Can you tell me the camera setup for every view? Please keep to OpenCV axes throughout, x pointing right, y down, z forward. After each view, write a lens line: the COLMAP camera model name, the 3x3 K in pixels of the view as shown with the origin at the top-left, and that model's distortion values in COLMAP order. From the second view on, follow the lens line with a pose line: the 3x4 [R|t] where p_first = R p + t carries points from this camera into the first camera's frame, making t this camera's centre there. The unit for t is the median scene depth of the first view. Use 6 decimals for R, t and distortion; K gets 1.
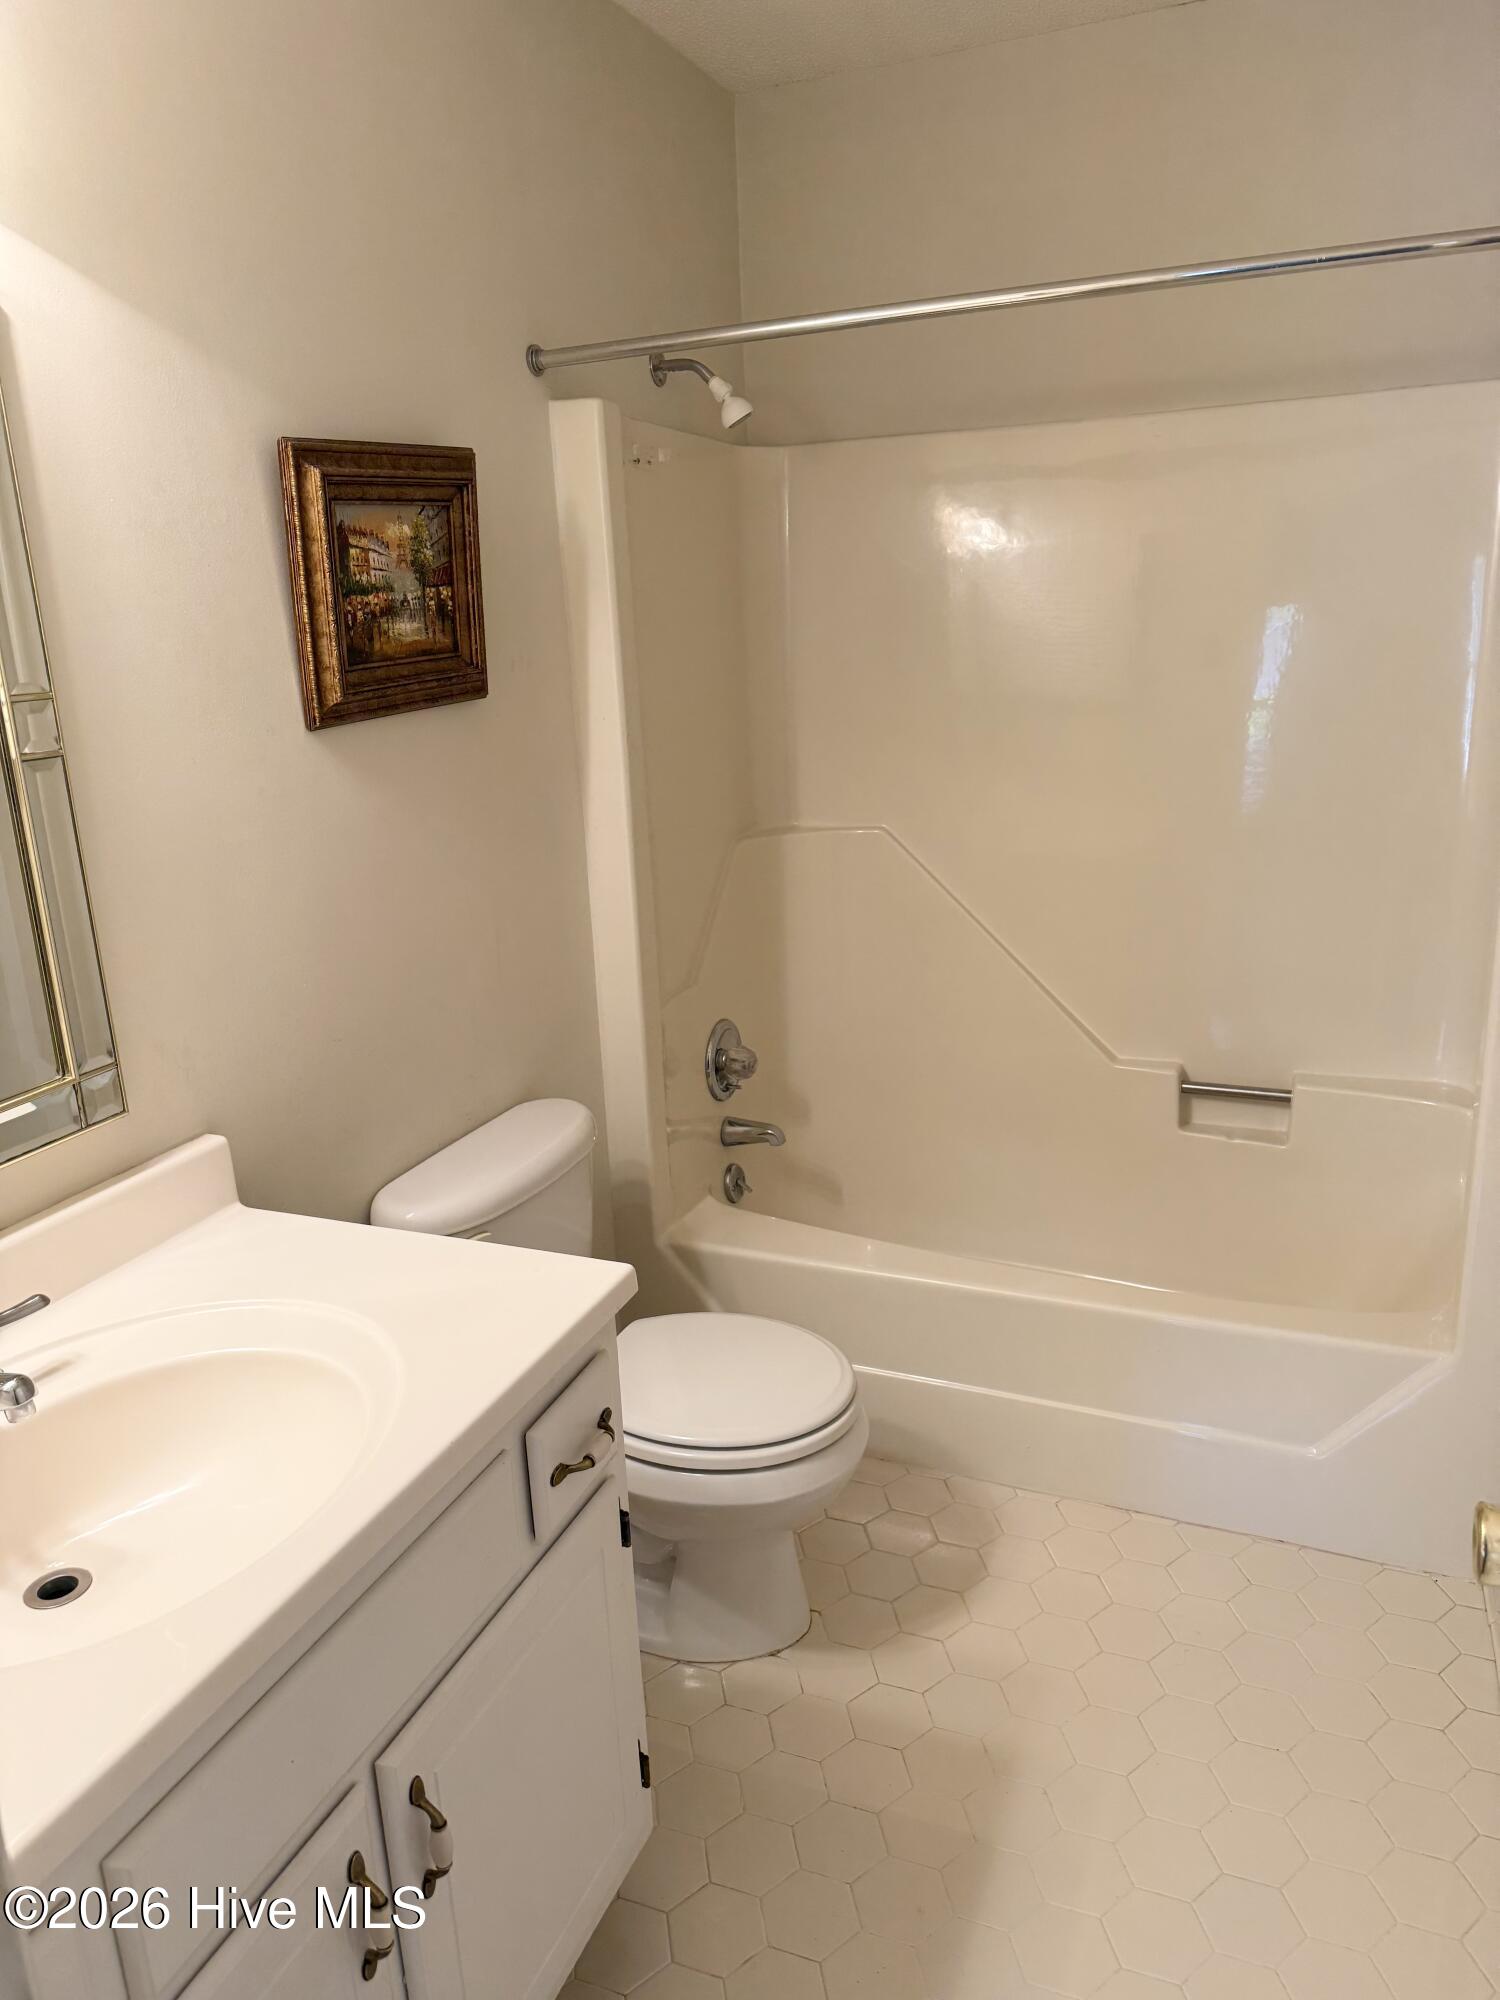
lens RADIAL K [[1417.7, 0, 752.2], [0, 1417.7, 994.9], [0, 0, 1]] dist [0.053693, -0.051116]
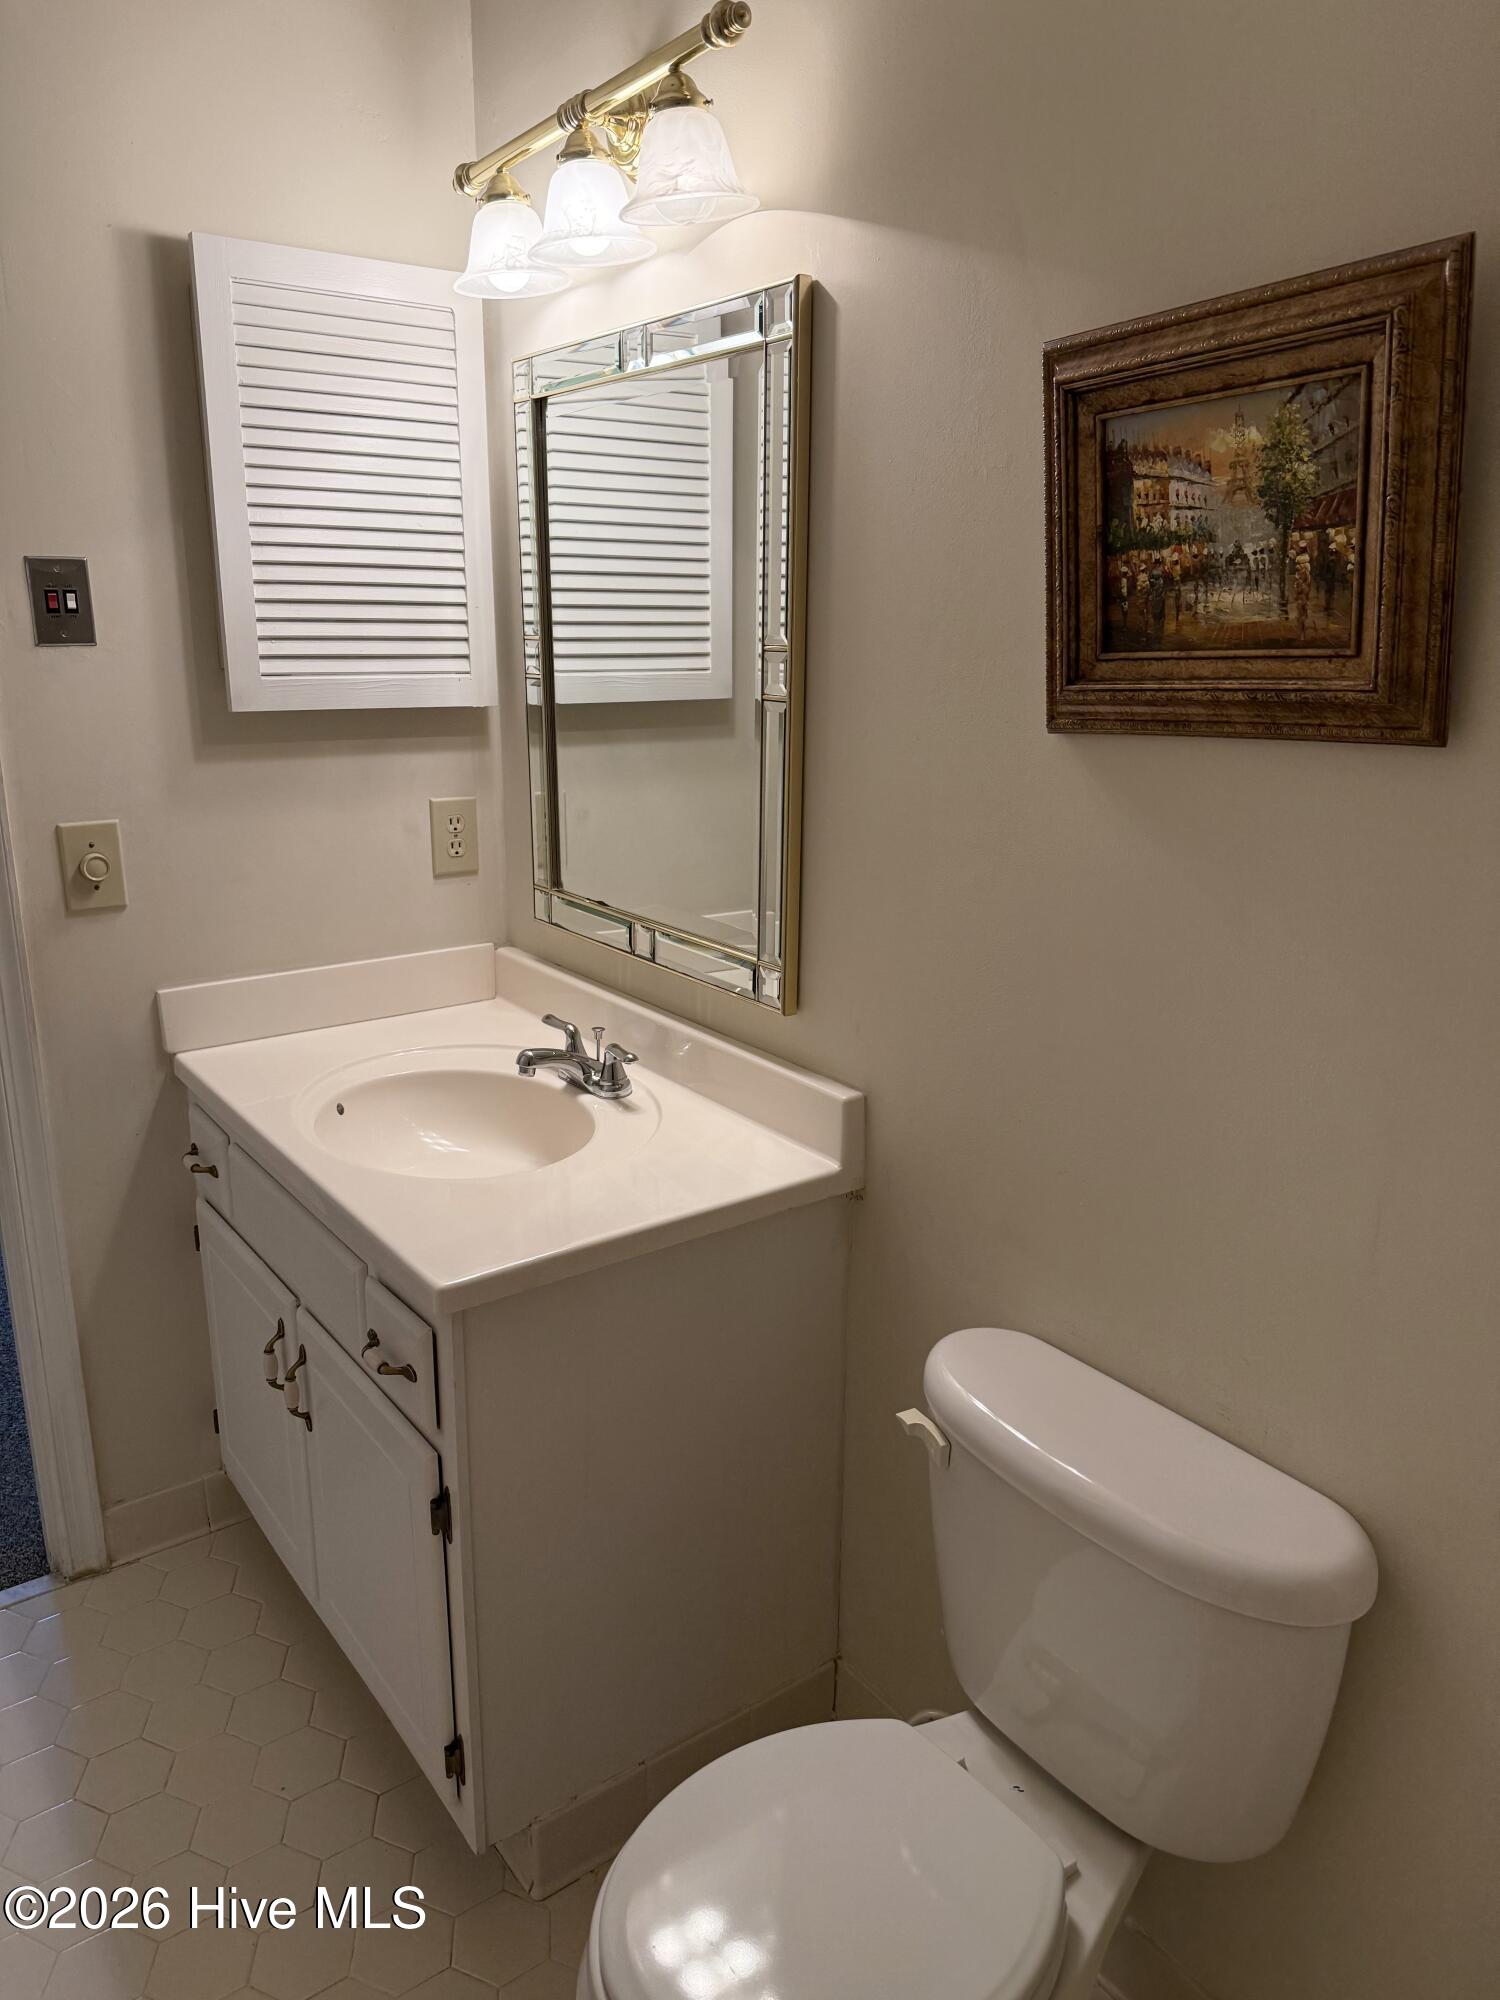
lens RADIAL K [[1417.7, 0, 752.3], [0, 1417.7, 1004.4], [0, 0, 1]] dist [0.053693, -0.051116]
pose [[-0.503645, 0.266657, -0.821727, 0.418736], [-0.215202, 0.882463, 0.418266, -0.323330], [0.836678, 0.387495, -0.387063, 1.155931]]
